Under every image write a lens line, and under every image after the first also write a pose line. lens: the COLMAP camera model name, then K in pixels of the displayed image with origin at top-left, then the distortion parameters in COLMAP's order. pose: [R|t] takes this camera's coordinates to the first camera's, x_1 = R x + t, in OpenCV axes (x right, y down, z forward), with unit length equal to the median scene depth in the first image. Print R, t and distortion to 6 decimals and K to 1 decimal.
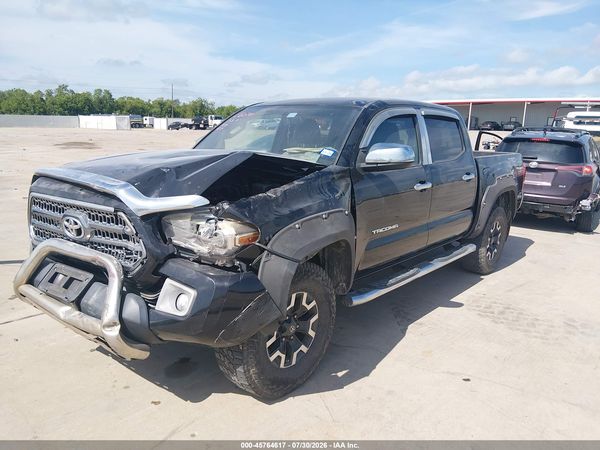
lens RADIAL K [[448.2, 0, 300.0], [0, 448.2, 225.0], [0, 0, 1]] dist [0.089441, -0.153650]
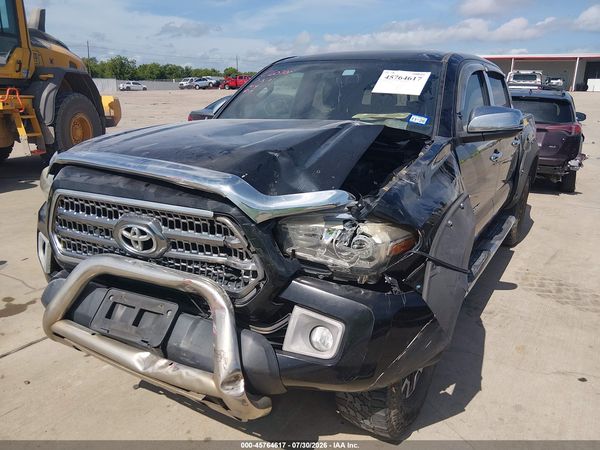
lens RADIAL K [[454.1, 0, 291.2], [0, 454.1, 226.0], [0, 0, 1]] dist [0.093701, -0.160648]
pose [[0.990241, -0.050479, 0.129905, -0.369357], [0.039786, 0.995703, 0.083627, -0.066711], [-0.133568, -0.077643, 0.987994, 0.279559]]
